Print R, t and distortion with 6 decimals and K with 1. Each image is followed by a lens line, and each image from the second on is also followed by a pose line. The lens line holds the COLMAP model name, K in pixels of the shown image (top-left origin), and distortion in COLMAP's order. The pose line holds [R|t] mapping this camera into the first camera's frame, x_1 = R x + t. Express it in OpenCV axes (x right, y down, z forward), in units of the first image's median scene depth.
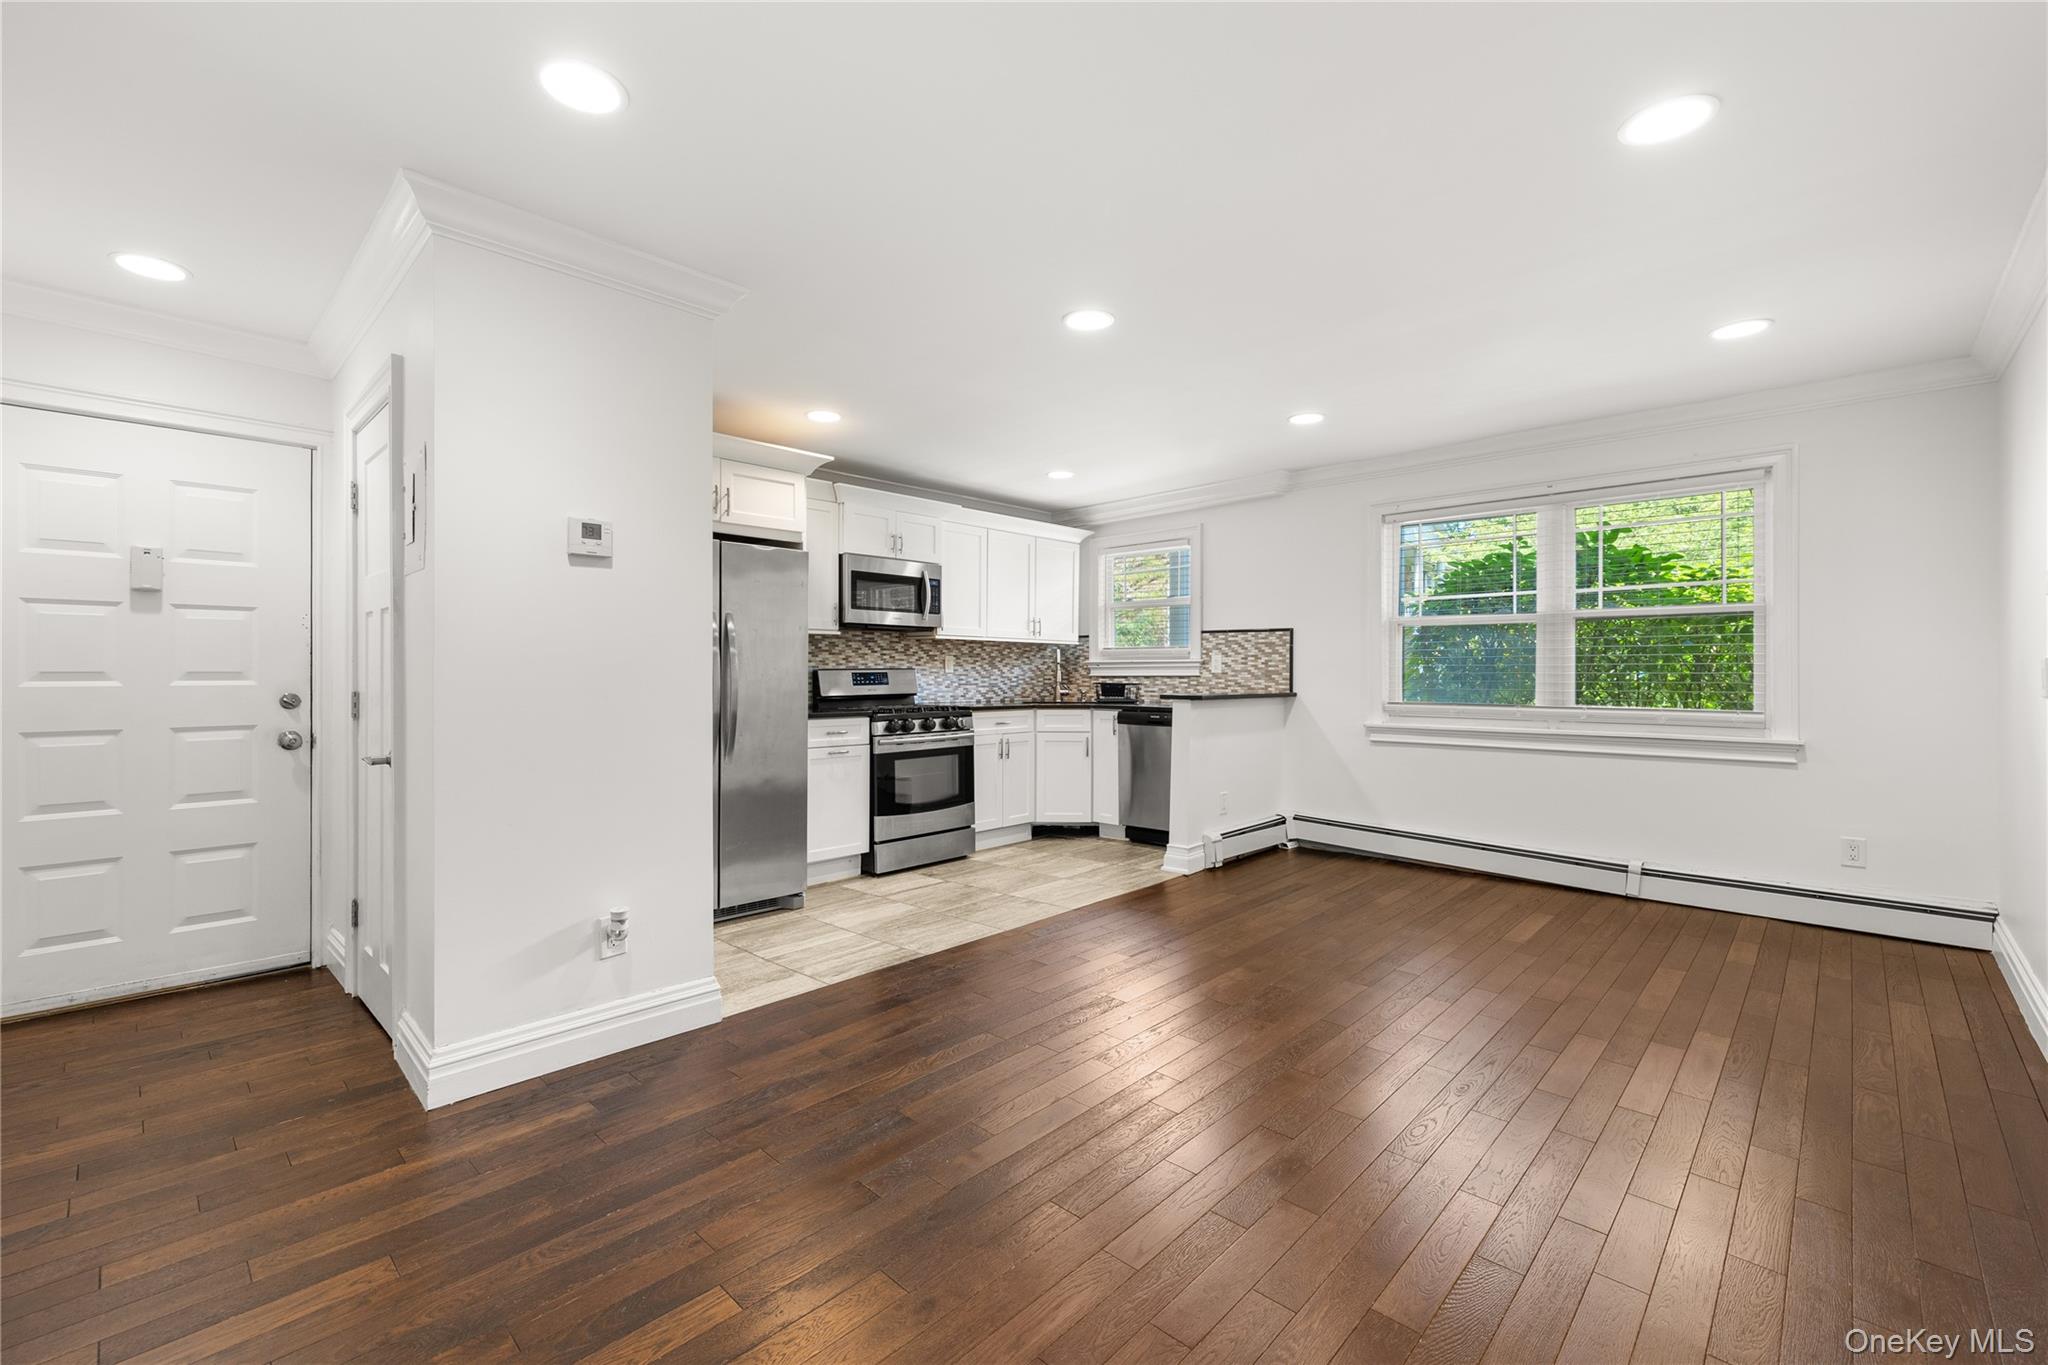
lens RADIAL K [[869.8, 0, 1014.4], [0, 869.8, 673.1], [0, 0, 1]] dist [0.000469, 0.001735]
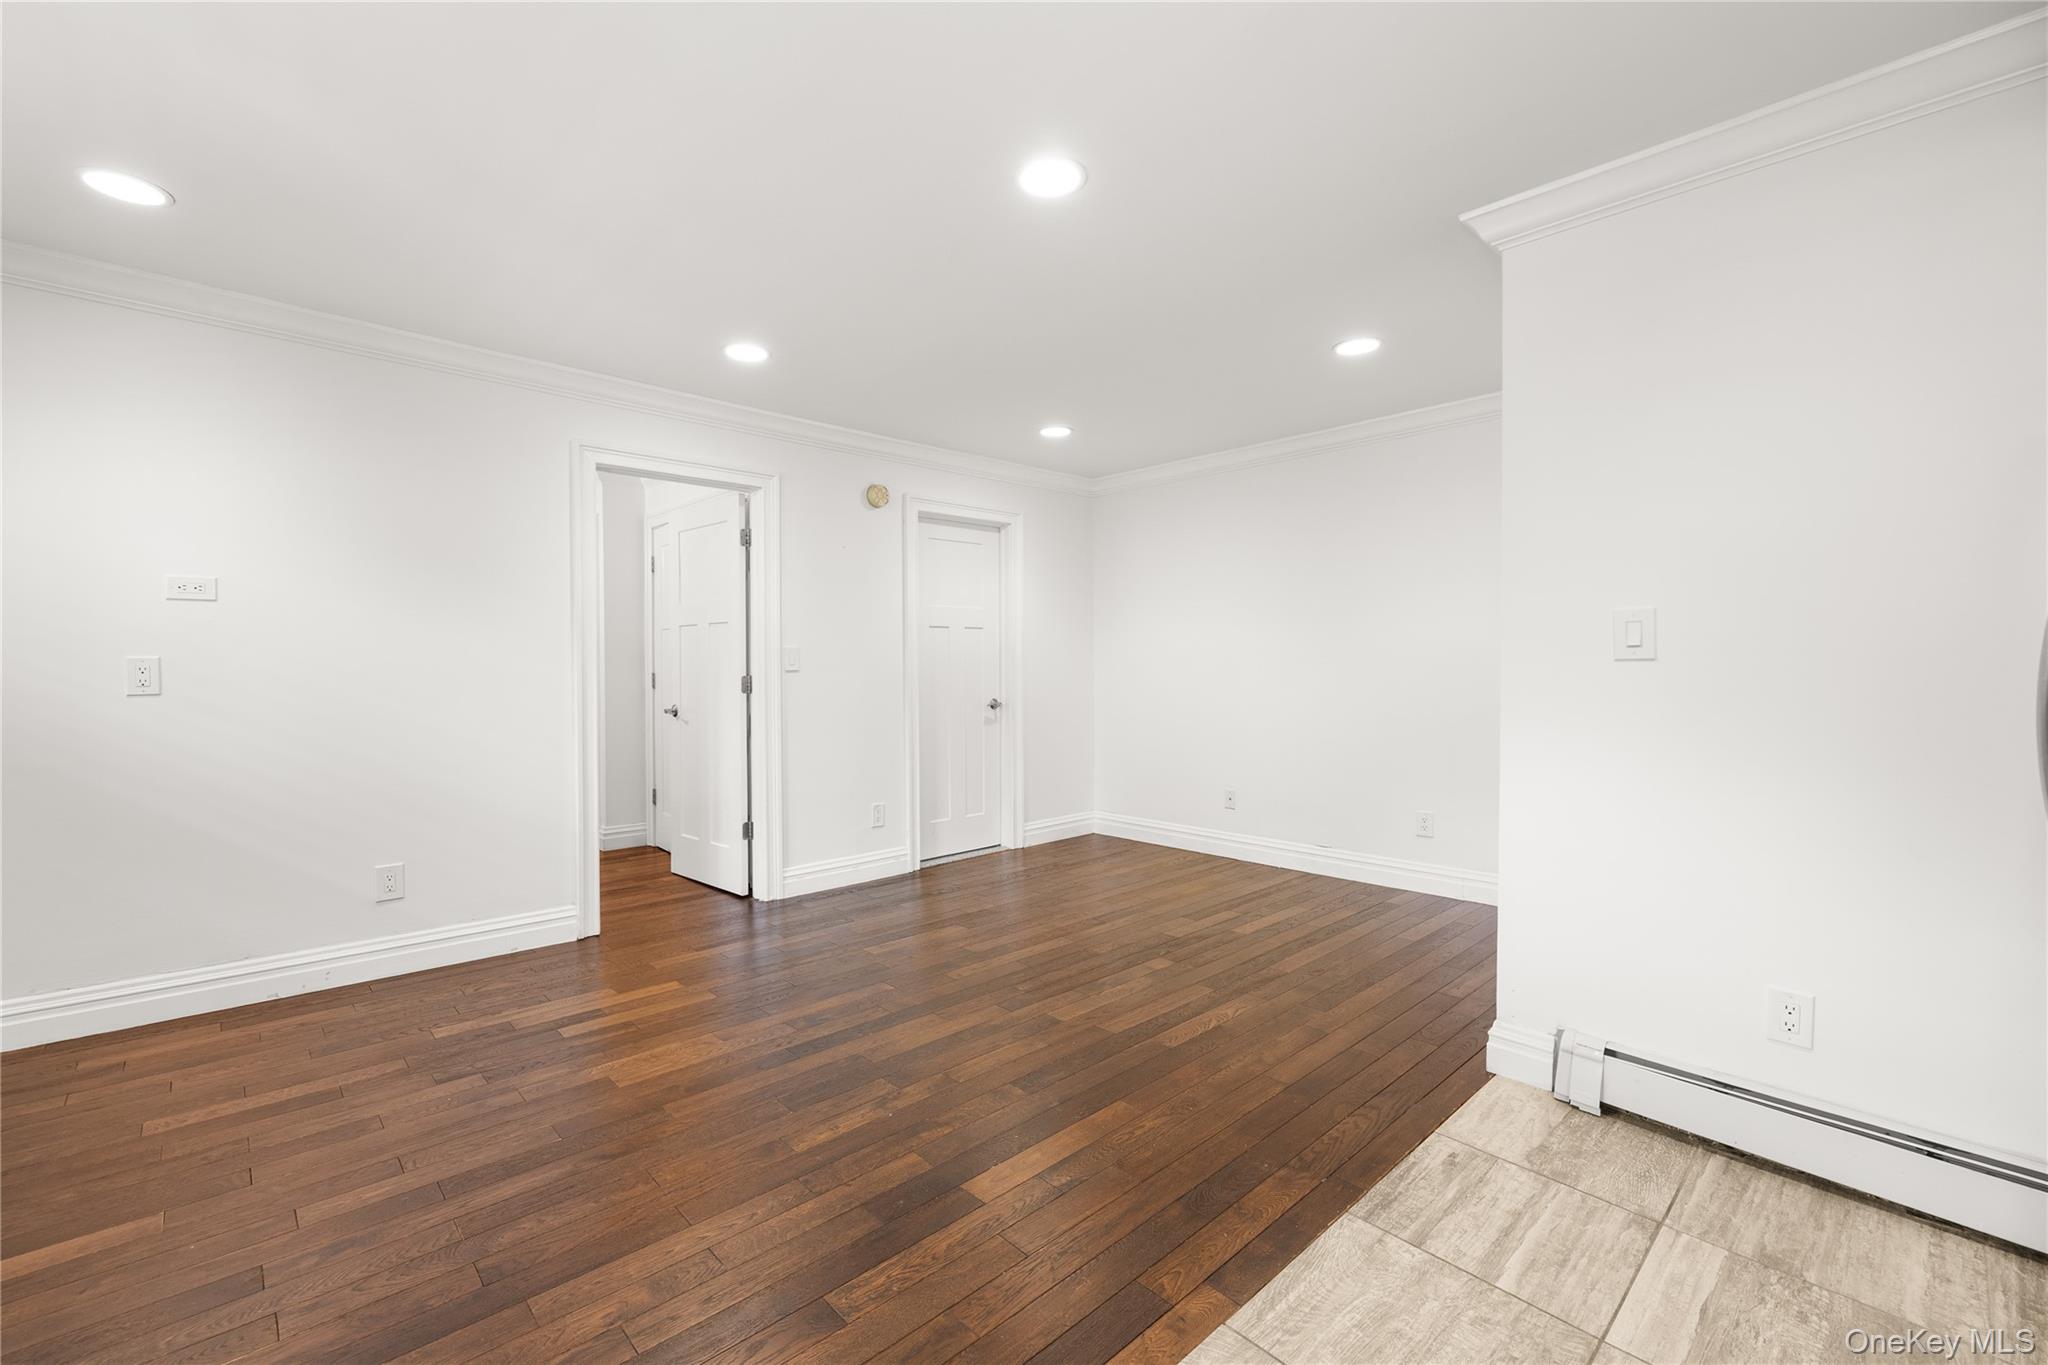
lens RADIAL K [[869.8, 0, 1009.2], [0, 869.8, 680.8], [0, 0, 1]] dist [0.000469, 0.001735]
pose [[-0.998893, 0.001192, 0.047026, 0.047378], [0.002249, 0.999746, 0.022422, -0.003148], [-0.046987, 0.022503, -0.998642, 0.968732]]
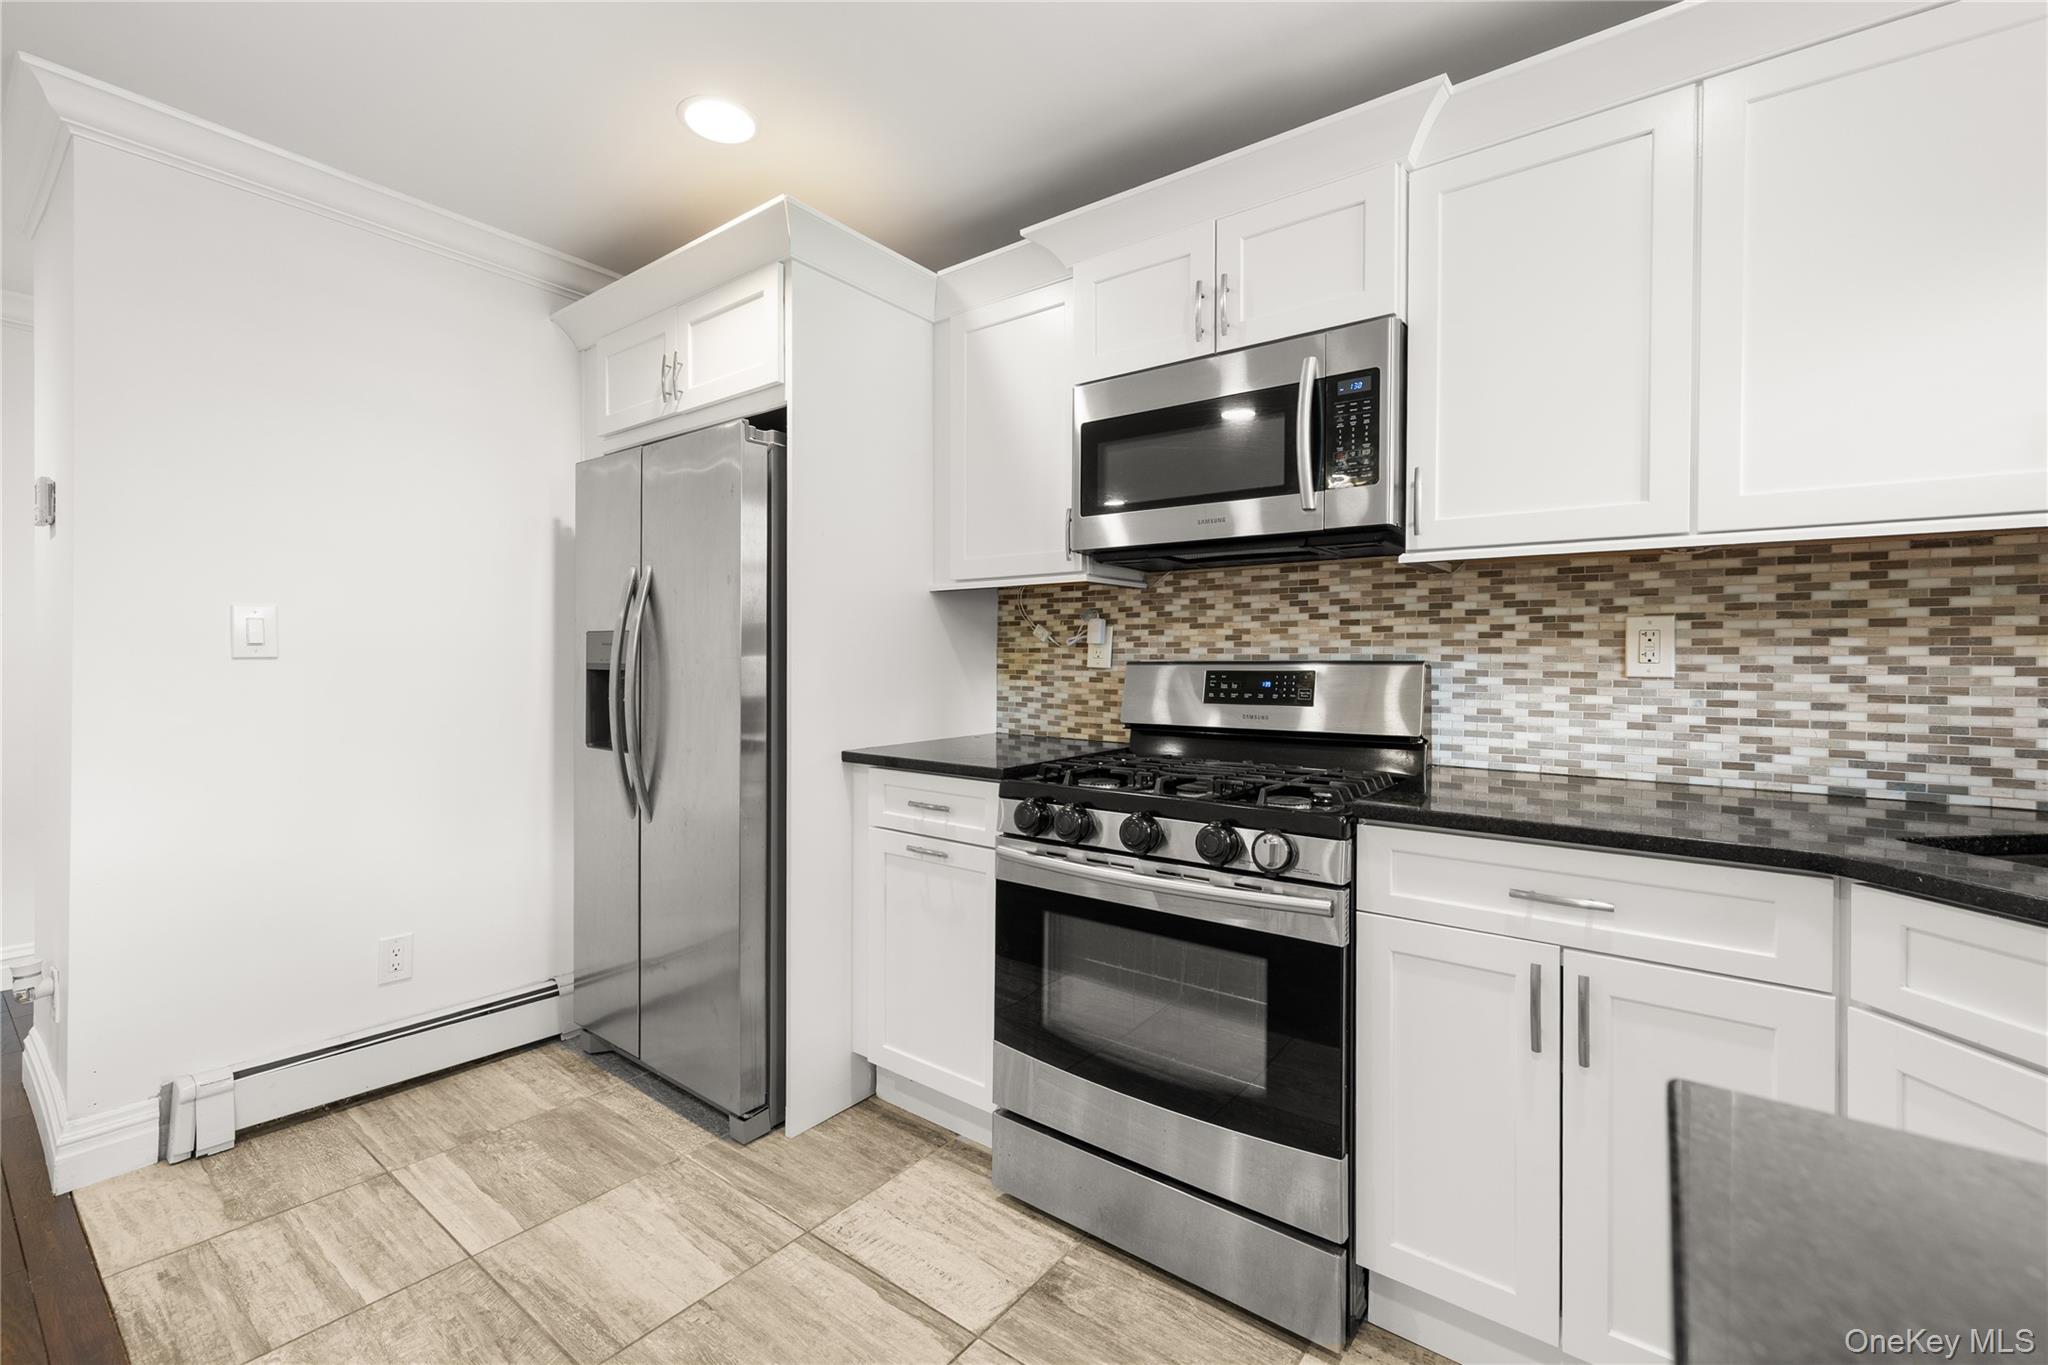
lens RADIAL K [[869.8, 0, 1008.2], [0, 869.8, 664.9], [0, 0, 1]] dist [0.000469, 0.001735]
pose [[0.112394, 0.006871, -0.993640, 0.203536], [-0.006989, 0.999957, 0.006124, -0.005075], [0.993639, 0.006257, 0.112437, 0.847405]]
